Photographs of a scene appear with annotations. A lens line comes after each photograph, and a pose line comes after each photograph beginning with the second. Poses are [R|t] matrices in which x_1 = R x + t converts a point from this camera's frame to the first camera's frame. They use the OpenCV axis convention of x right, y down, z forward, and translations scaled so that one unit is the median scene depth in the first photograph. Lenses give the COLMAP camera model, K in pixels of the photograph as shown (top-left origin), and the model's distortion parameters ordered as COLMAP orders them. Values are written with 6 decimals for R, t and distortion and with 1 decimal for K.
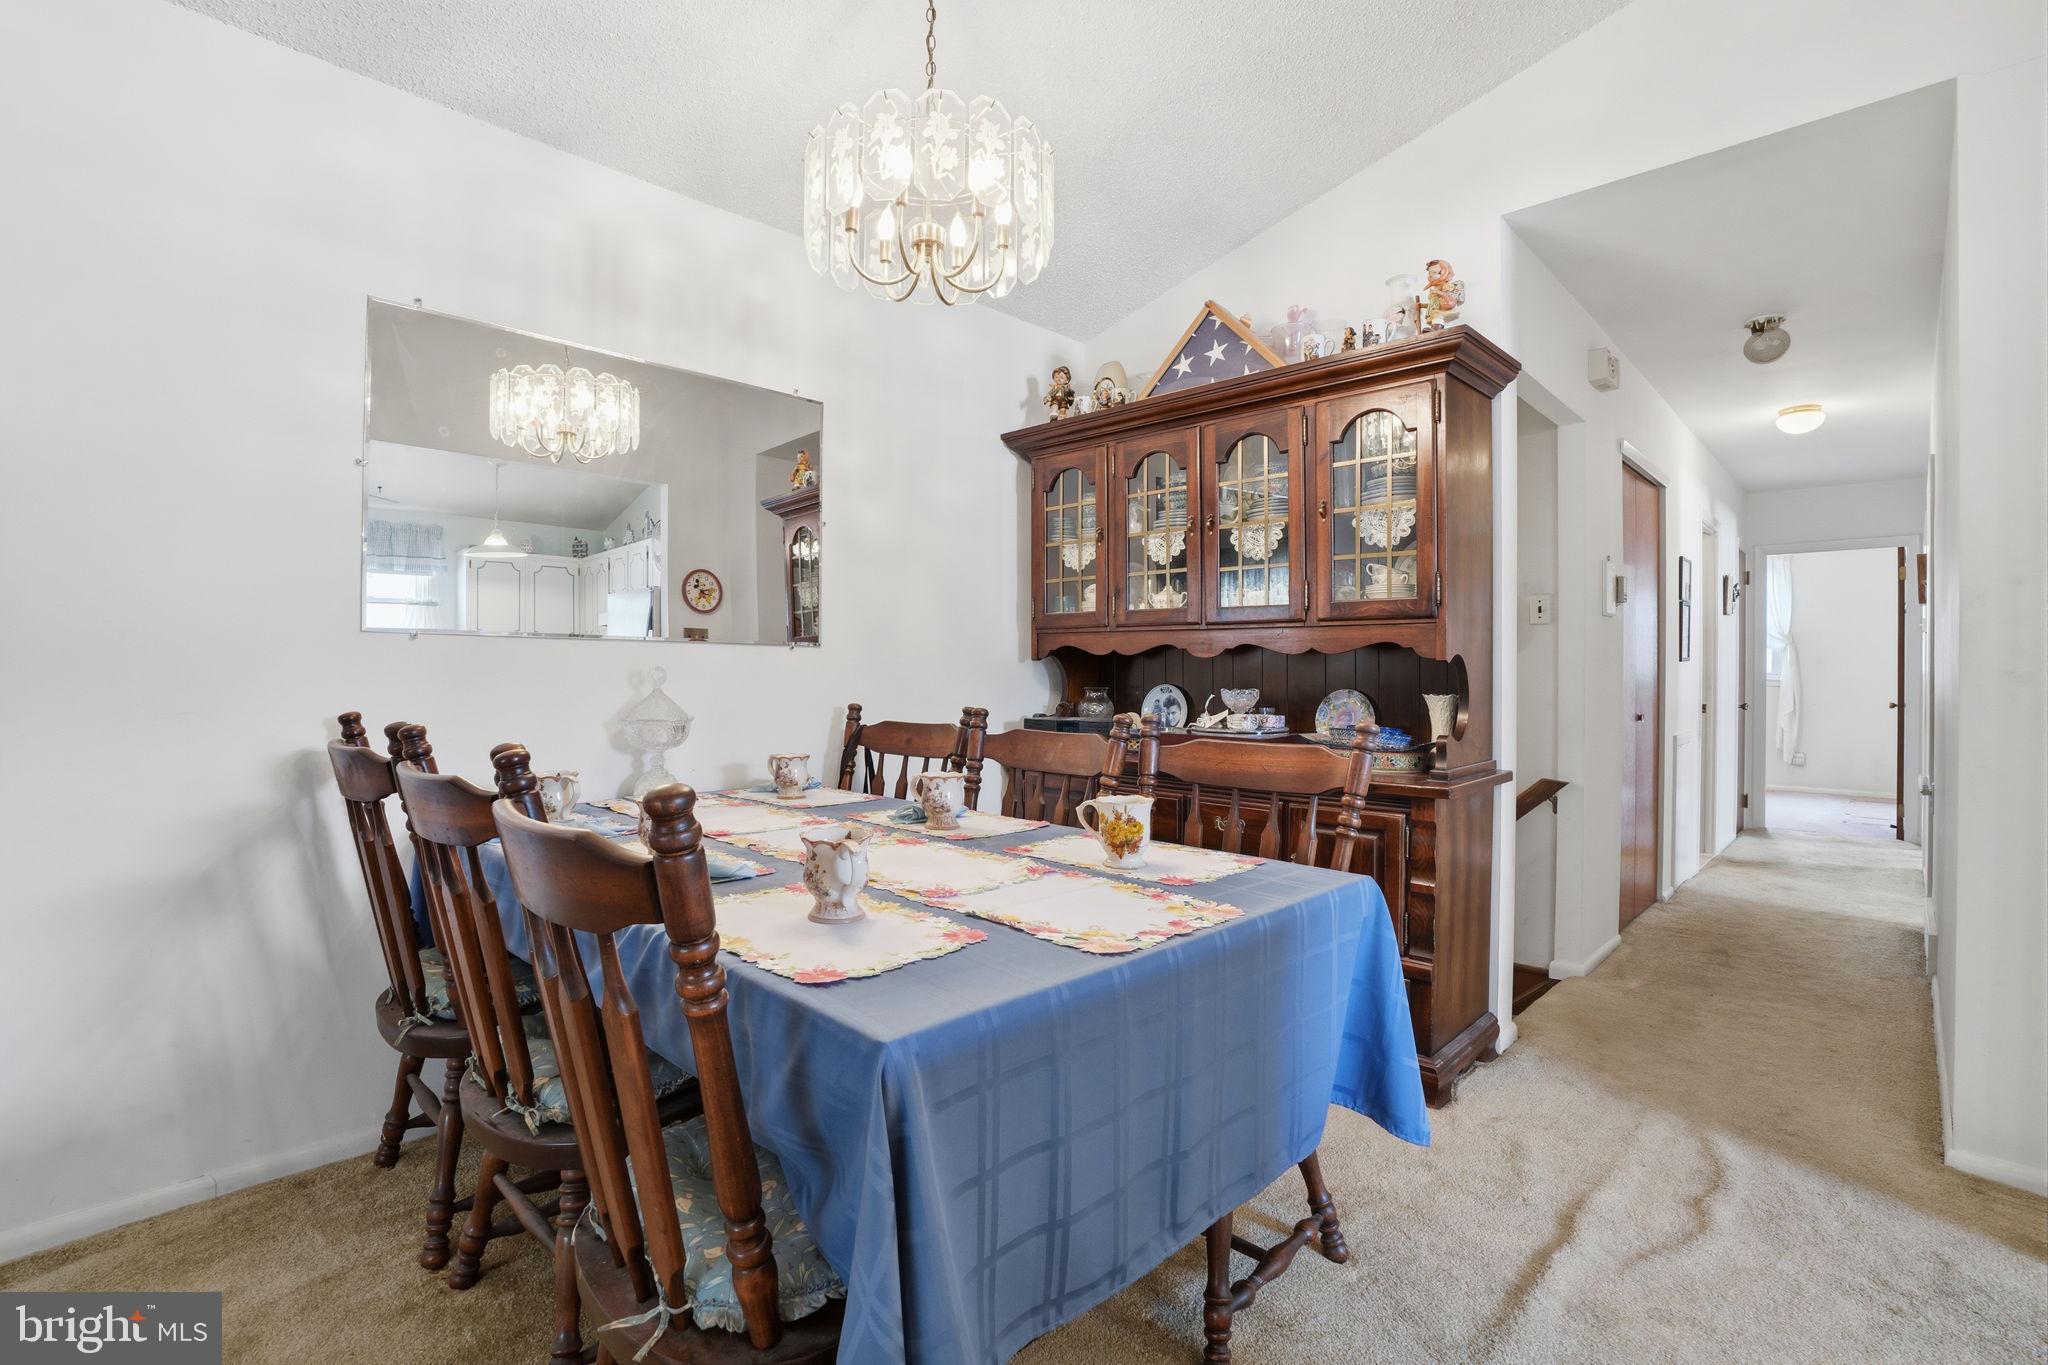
lens RADIAL K [[992.9, 0, 1024.0], [0, 992.9, 682.5], [0, 0, 1]] dist [-0.067689, 0.040125]
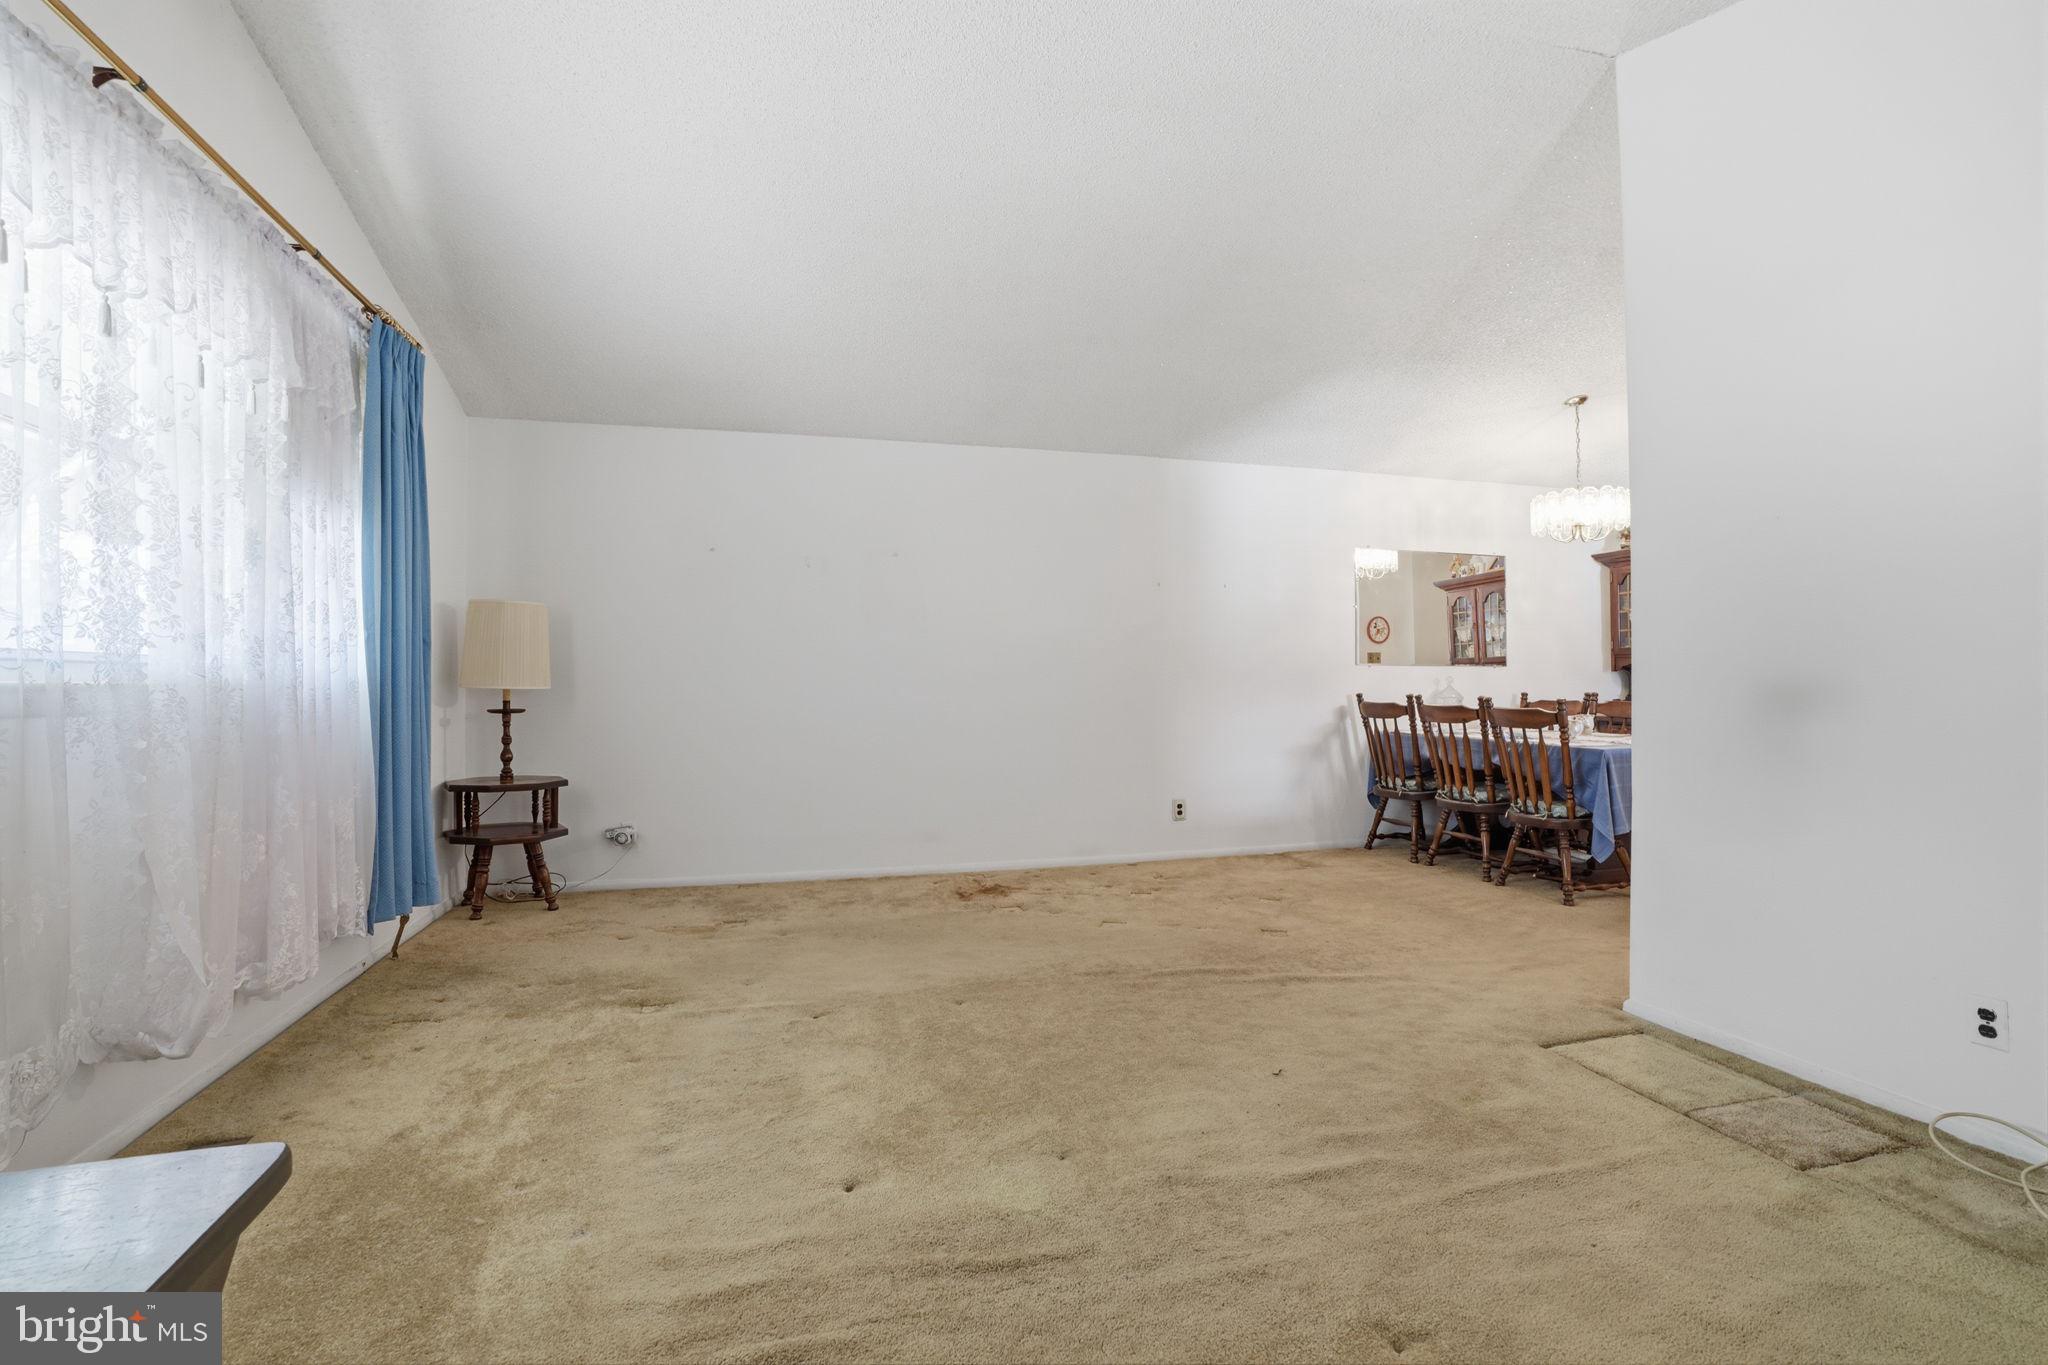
lens RADIAL K [[992.9, 0, 1024.0], [0, 992.9, 682.5], [0, 0, 1]] dist [-0.067689, 0.040125]
pose [[0.878862, -0.004522, -0.477055, -0.133049], [0.001703, 0.999978, -0.006342, 0.013834], [0.477073, 0.004761, 0.878851, -1.741709]]
